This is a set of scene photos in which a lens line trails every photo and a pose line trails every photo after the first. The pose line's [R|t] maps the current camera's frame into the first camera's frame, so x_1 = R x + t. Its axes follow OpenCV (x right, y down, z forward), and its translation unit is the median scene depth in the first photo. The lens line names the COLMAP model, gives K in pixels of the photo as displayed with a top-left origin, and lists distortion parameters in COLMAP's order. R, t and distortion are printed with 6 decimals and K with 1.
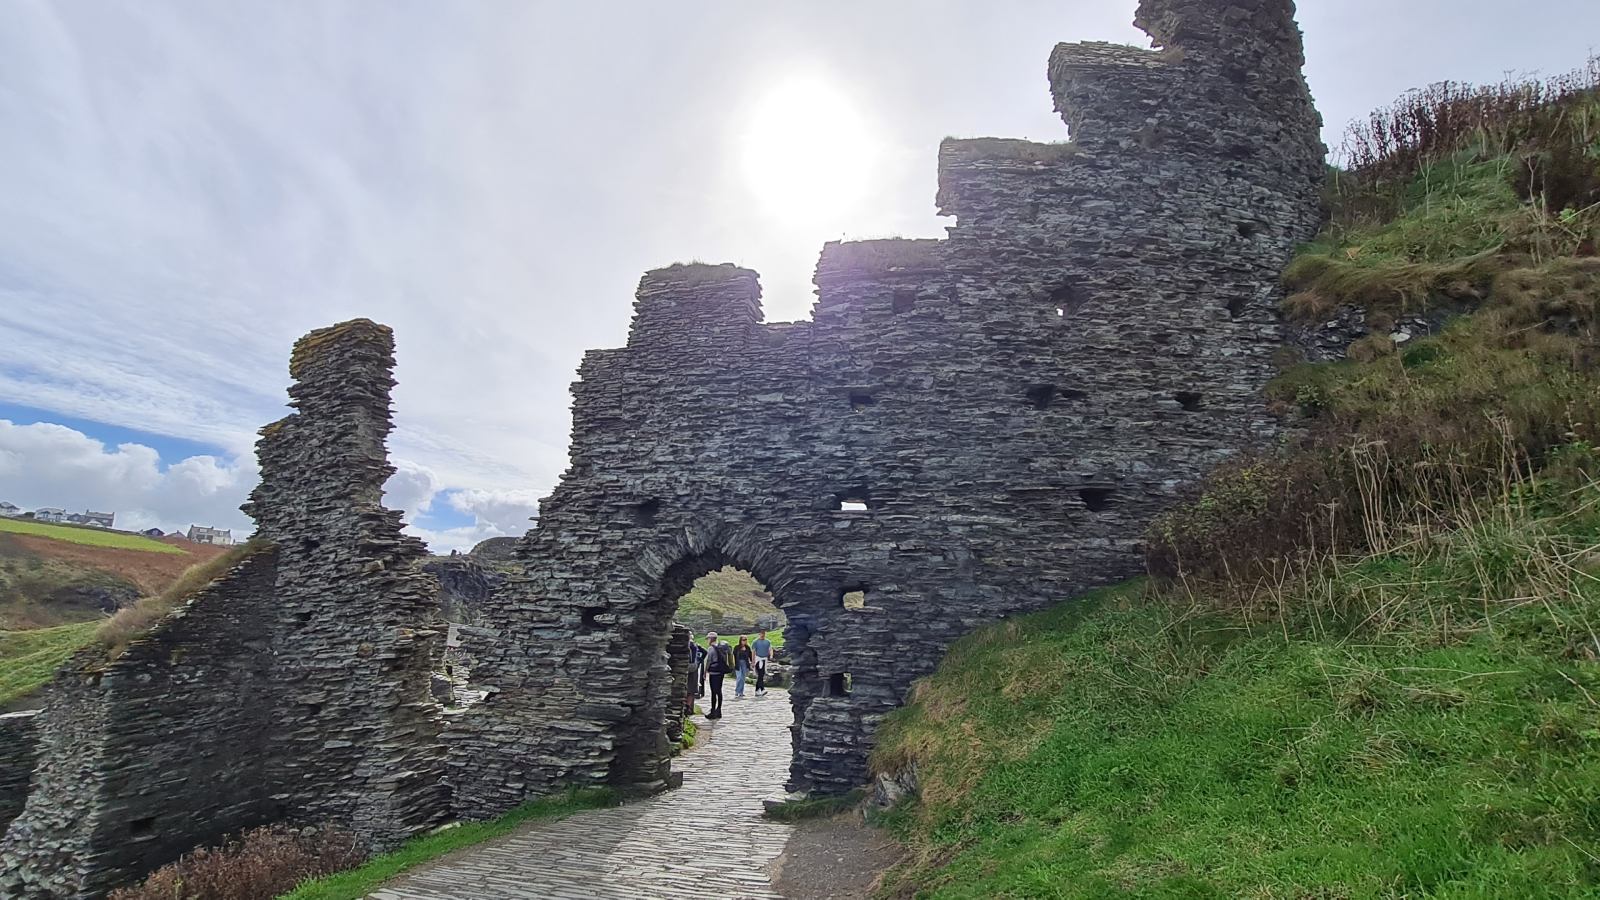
lens RADIAL K [[627.9, 0, 793.2], [0, 627.9, 463.6], [0, 0, 1]] dist [-0.005989, 0.003802]
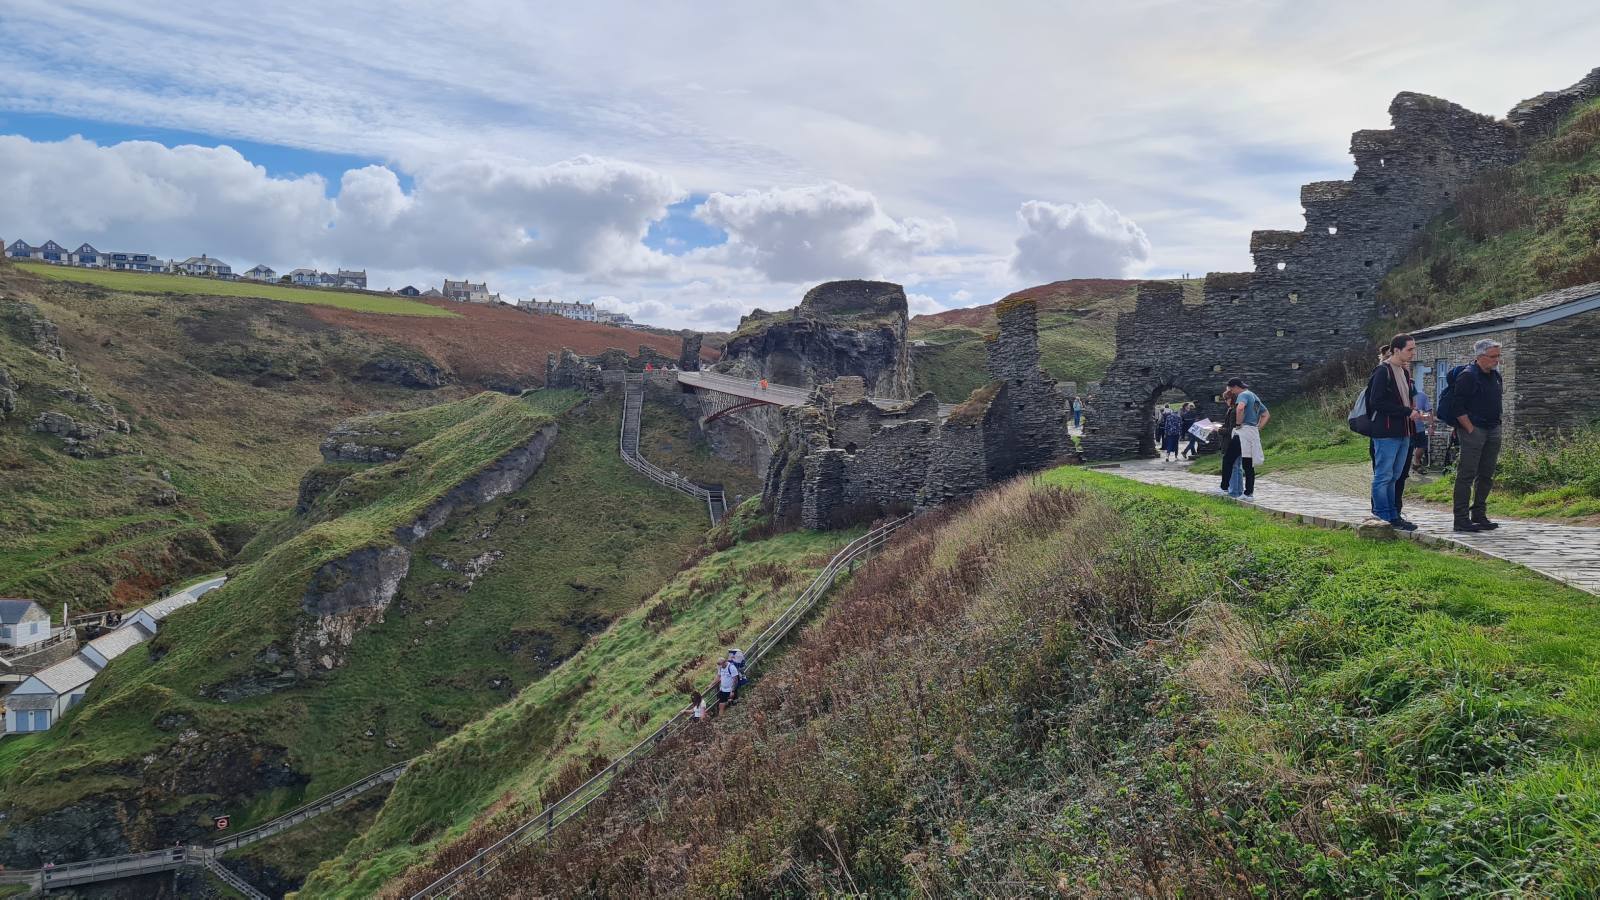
lens RADIAL K [[1279.1, 0, 800.0], [0, 1279.1, 450.0], [0, 0, 1]] dist [-0.002302, 0.002838]
pose [[0.949418, -0.010238, -0.313847, 0.008787], [0.107997, 0.949144, 0.295741, -0.118458], [0.294858, -0.314676, 0.902240, -0.391190]]
